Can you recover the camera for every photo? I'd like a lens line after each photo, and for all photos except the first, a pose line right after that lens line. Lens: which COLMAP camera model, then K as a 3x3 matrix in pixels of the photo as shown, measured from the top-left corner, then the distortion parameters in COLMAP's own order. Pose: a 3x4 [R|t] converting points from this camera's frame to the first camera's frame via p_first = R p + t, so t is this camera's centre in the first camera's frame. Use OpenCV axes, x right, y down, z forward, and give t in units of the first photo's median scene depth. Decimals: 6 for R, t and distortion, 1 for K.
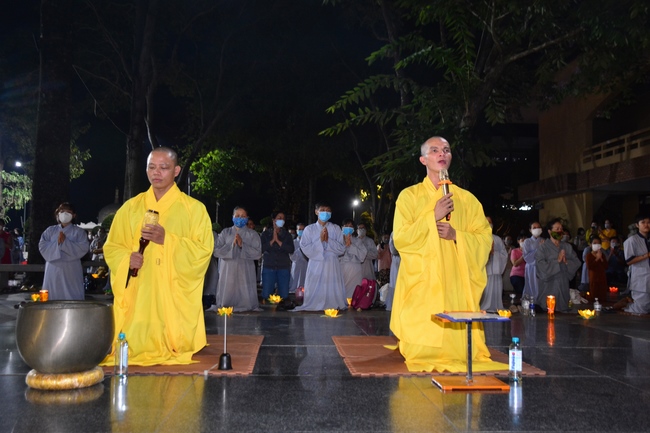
lens RADIAL K [[627.1, 0, 341.3], [0, 627.1, 218.8], [0, 0, 1]] dist [-0.007448, -0.001010]
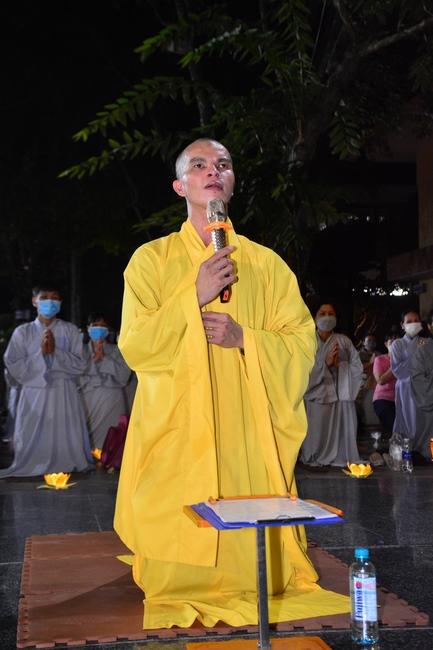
lens RADIAL K [[952.1, 0, 216.5], [0, 952.1, 325.0], [0, 0, 1]] dist [-0.018147, 0.688444]
pose [[0.995267, -0.023928, 0.094187, 0.044724], [0.022940, 0.999670, 0.011553, 0.004096], [-0.094433, -0.009338, 0.995487, 0.125883]]
